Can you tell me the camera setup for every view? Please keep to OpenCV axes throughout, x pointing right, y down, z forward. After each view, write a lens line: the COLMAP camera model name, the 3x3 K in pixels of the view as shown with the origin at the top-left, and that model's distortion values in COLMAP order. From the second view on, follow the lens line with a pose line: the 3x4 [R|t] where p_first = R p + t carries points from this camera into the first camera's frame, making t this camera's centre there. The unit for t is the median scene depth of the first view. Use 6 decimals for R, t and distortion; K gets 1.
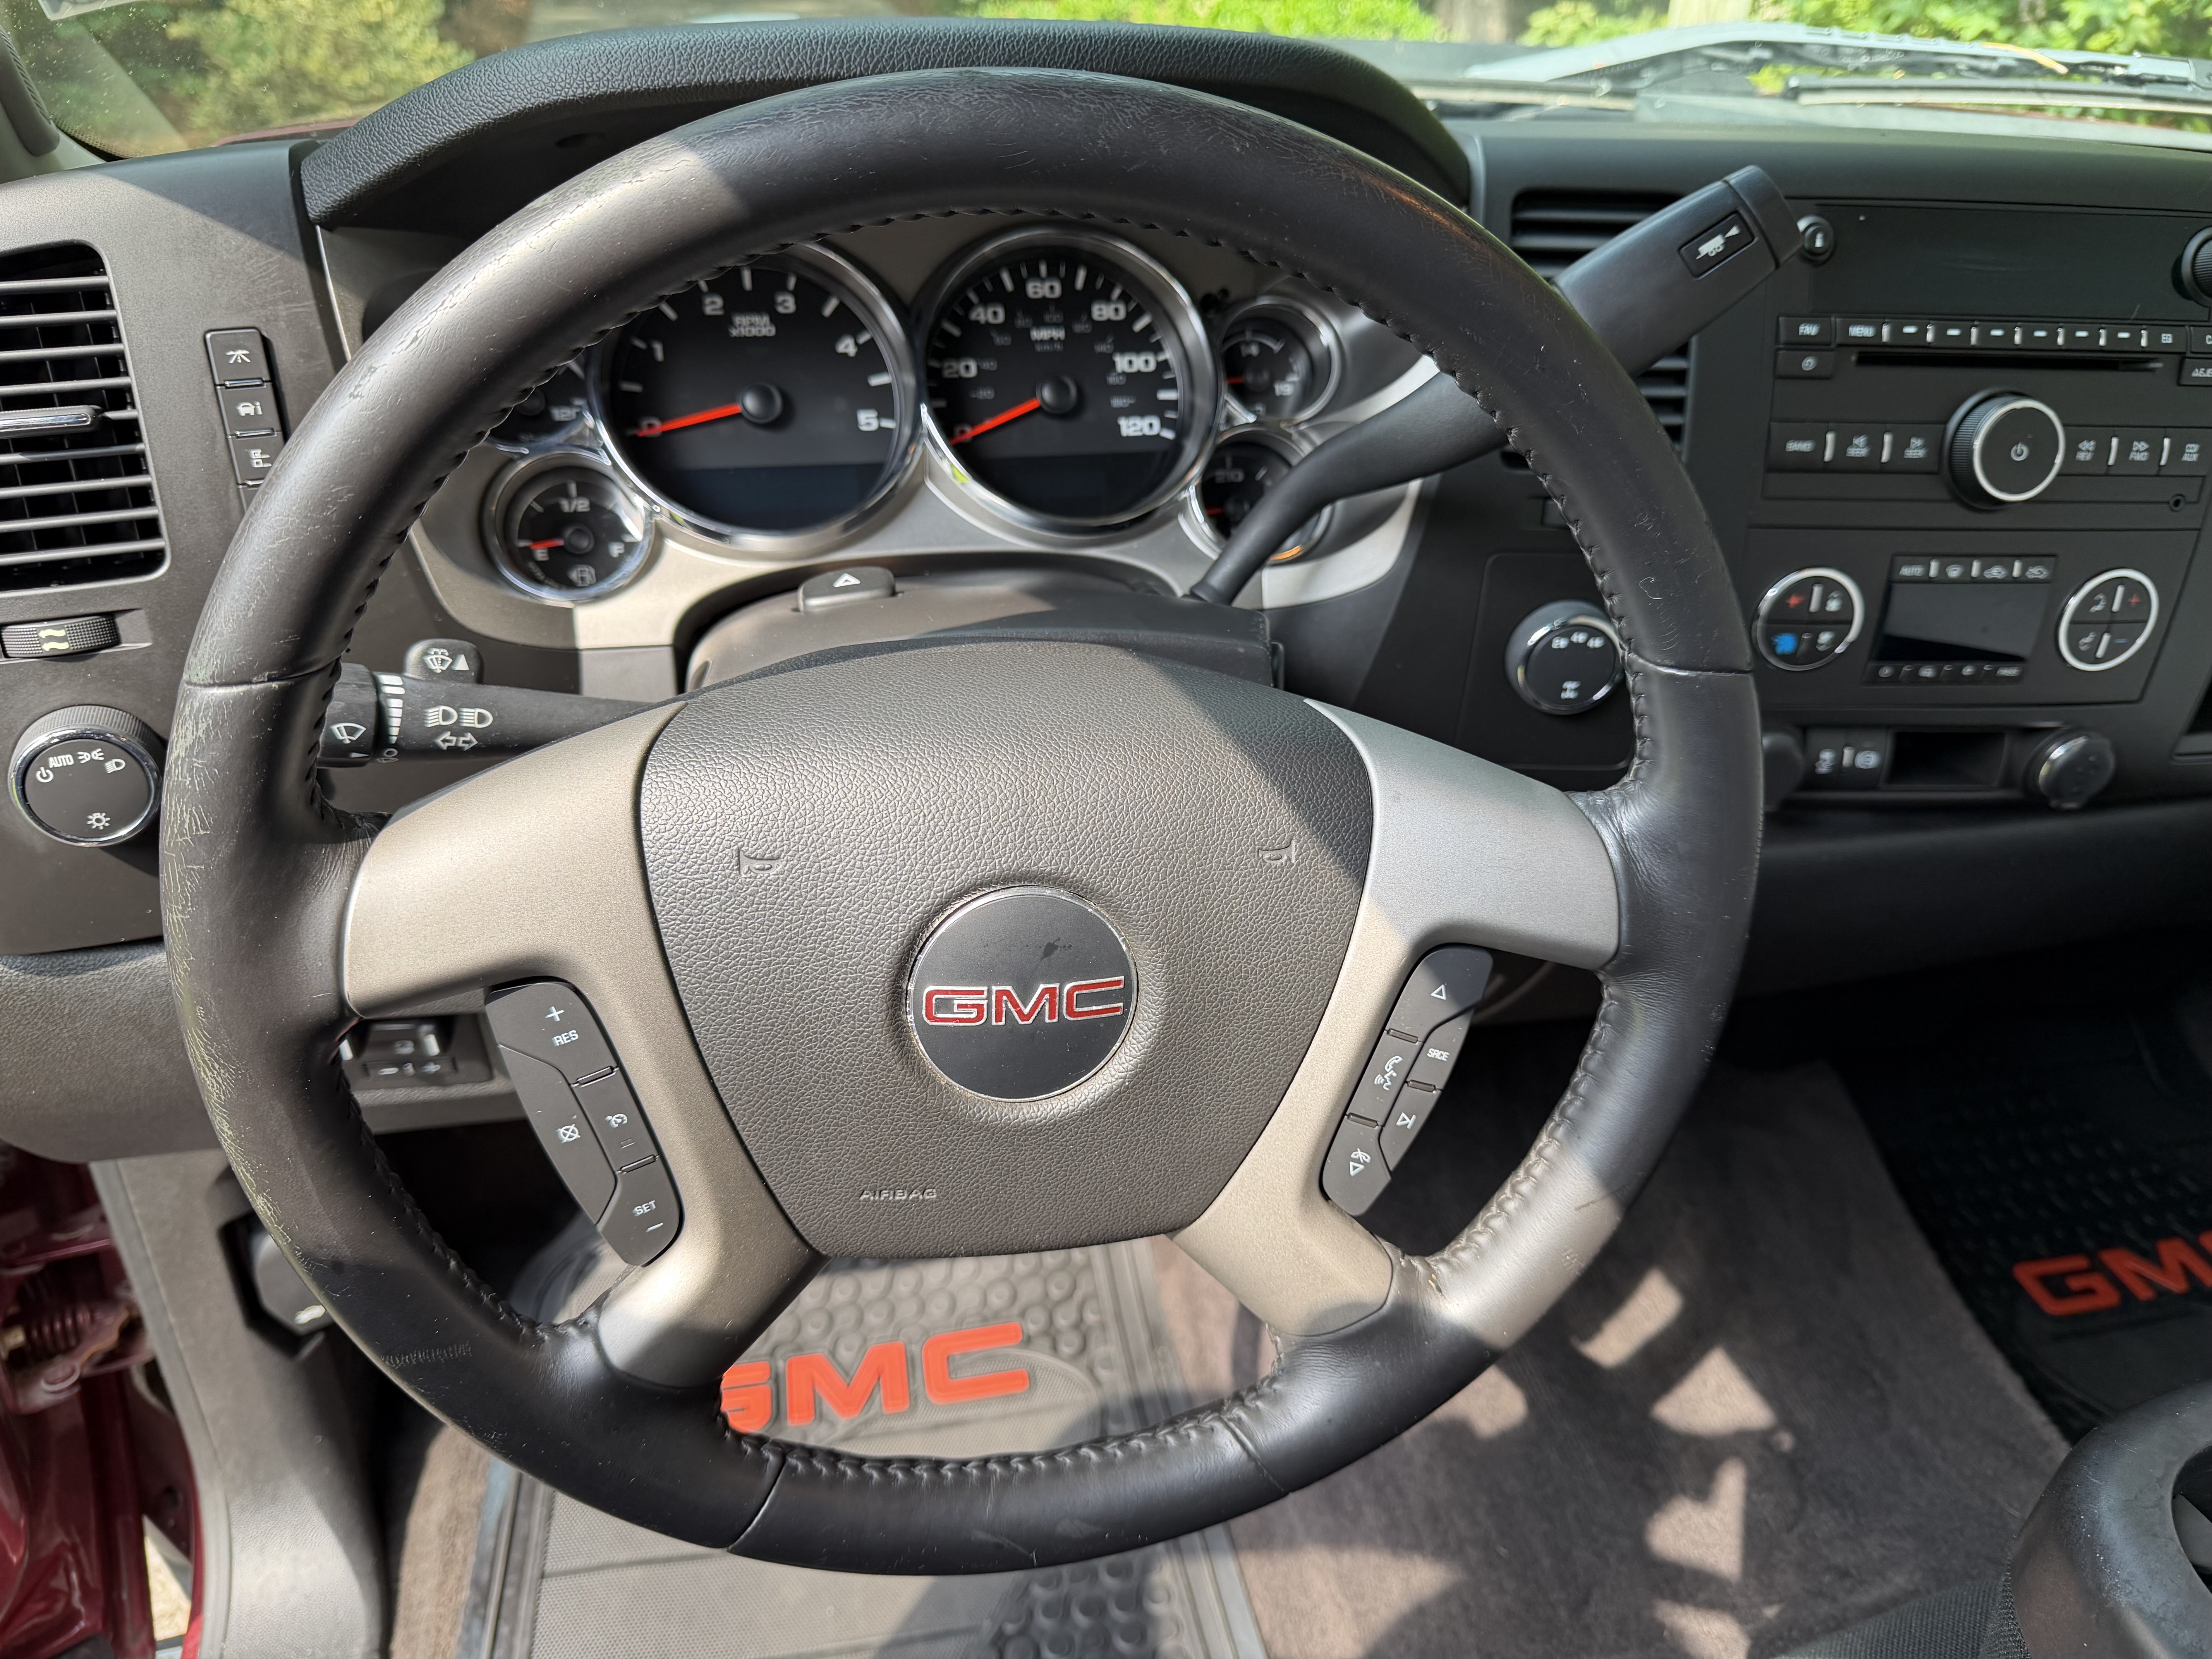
lens RADIAL K [[1511.3, 0, 1108.3], [0, 1511.3, 868.5], [0, 0, 1]] dist [0.053495, -0.069797]
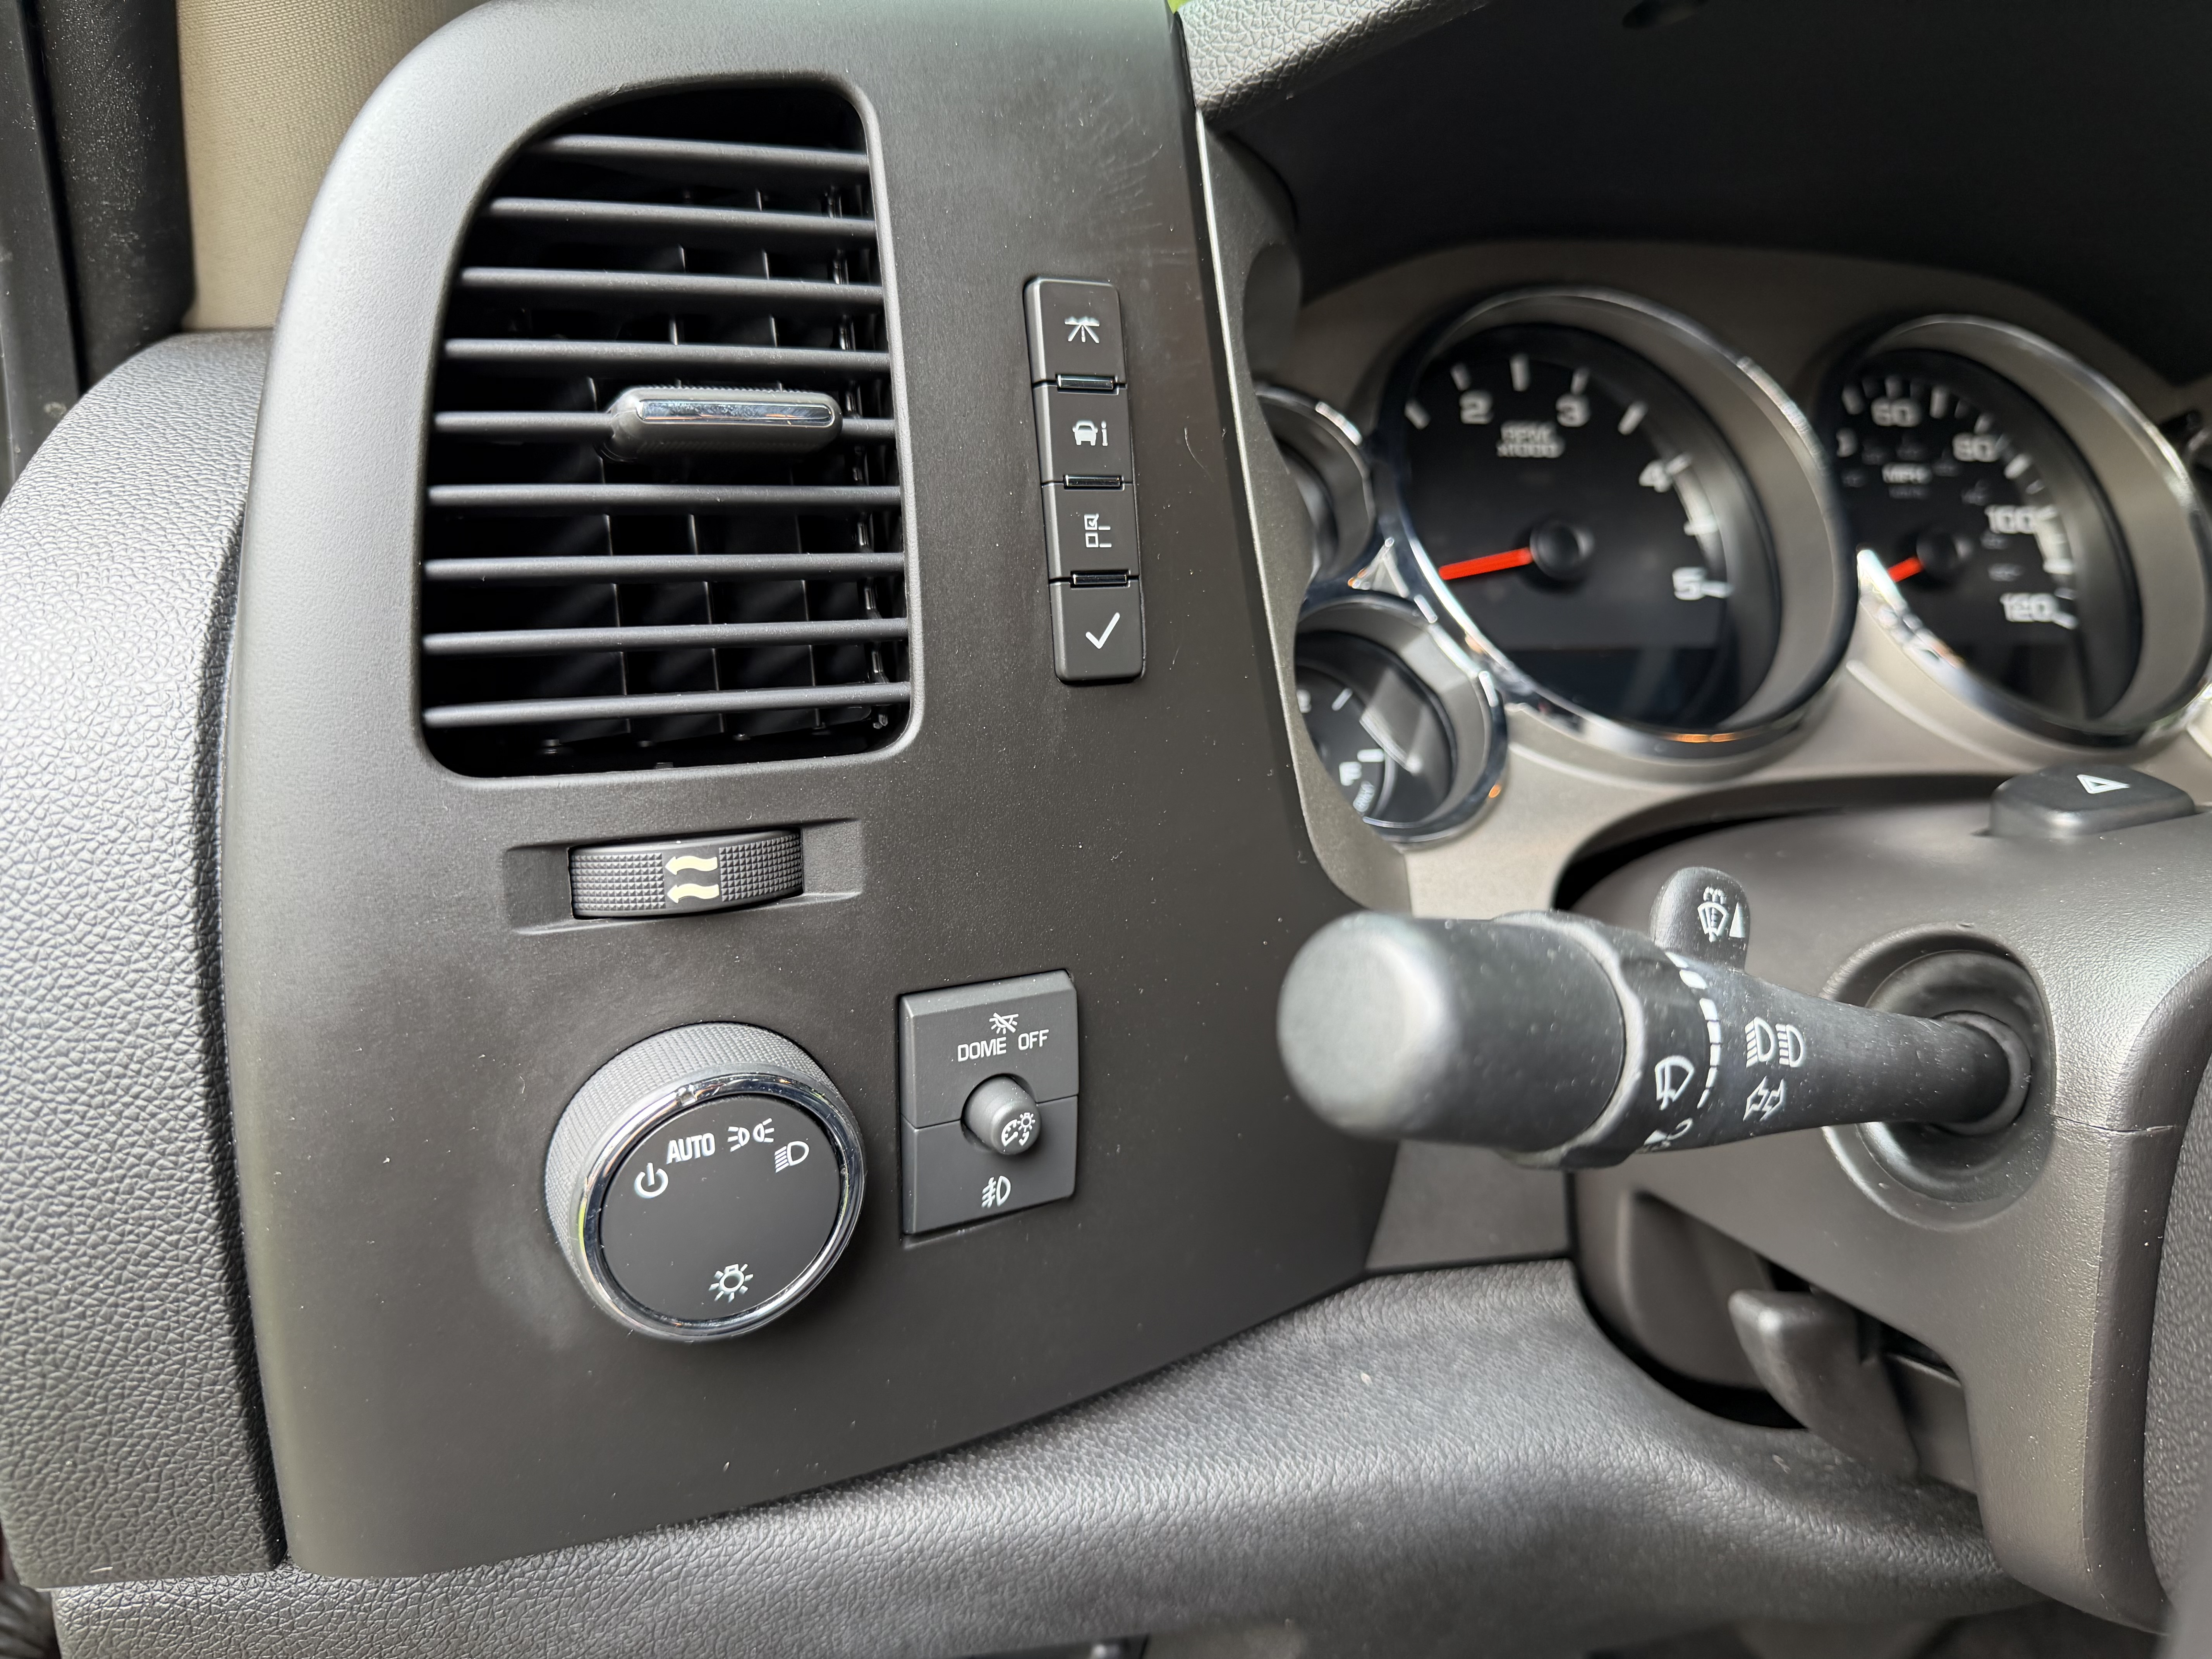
lens RADIAL K [[1511.3, 0, 1108.3], [0, 1511.3, 868.5], [0, 0, 1]] dist [0.053495, -0.069797]
pose [[0.996712, 0.004843, 0.080882, -0.580670], [0.012527, 0.977002, -0.212862, -0.052565], [-0.080053, 0.213176, 0.973729, 0.526111]]
